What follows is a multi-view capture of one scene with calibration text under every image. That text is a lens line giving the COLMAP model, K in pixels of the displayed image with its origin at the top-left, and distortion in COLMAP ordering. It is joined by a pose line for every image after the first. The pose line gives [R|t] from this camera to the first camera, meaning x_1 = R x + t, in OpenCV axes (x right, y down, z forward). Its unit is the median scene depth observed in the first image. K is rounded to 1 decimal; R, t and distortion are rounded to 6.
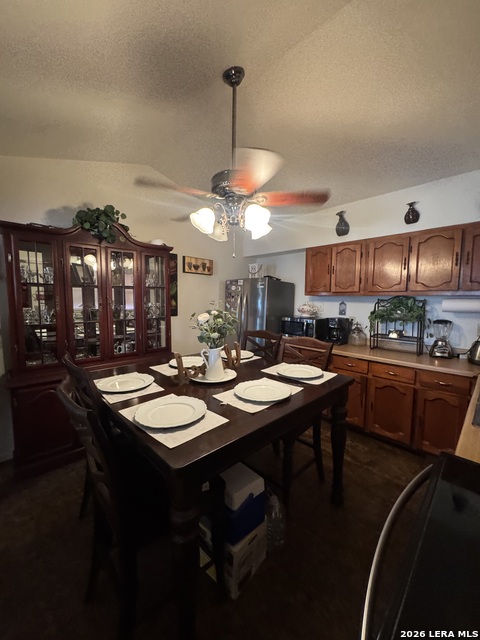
lens RADIAL K [[258.0, 0, 240.5], [0, 258.0, 319.8], [0, 0, 1]] dist [-0.002534, -0.000764]
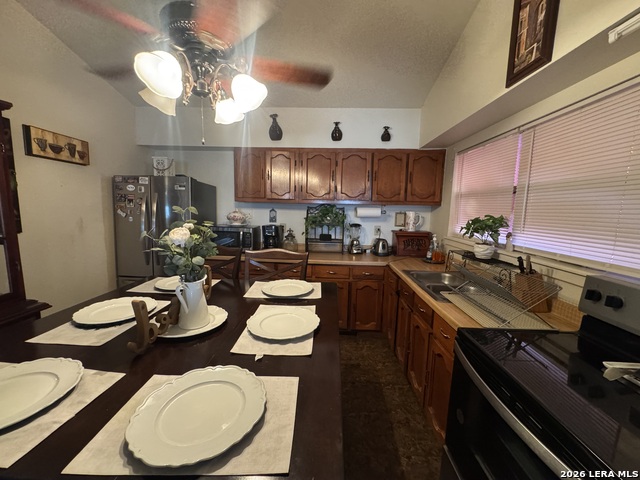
lens RADIAL K [[258.0, 0, 321.4], [0, 258.0, 239.8], [0, 0, 1]] dist [-0.002534, -0.000764]
pose [[0.723573, -0.077746, 0.685856, -0.192868], [0.040946, 0.996721, 0.069788, -0.015751], [-0.689033, -0.022414, 0.724383, 0.188108]]
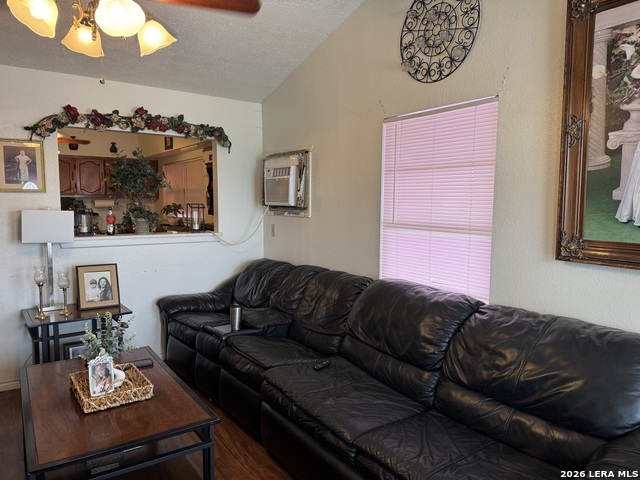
lens RADIAL K [[454.8, 0, 320.4], [0, 454.8, 243.5], [0, 0, 1]] dist [-0.003713, -0.002350]
pose [[0.166268, -0.093033, 0.981682, -1.659665], [0.072447, 0.994001, 0.081930, 0.056056], [-0.983416, 0.057497, 0.172010, -0.806974]]
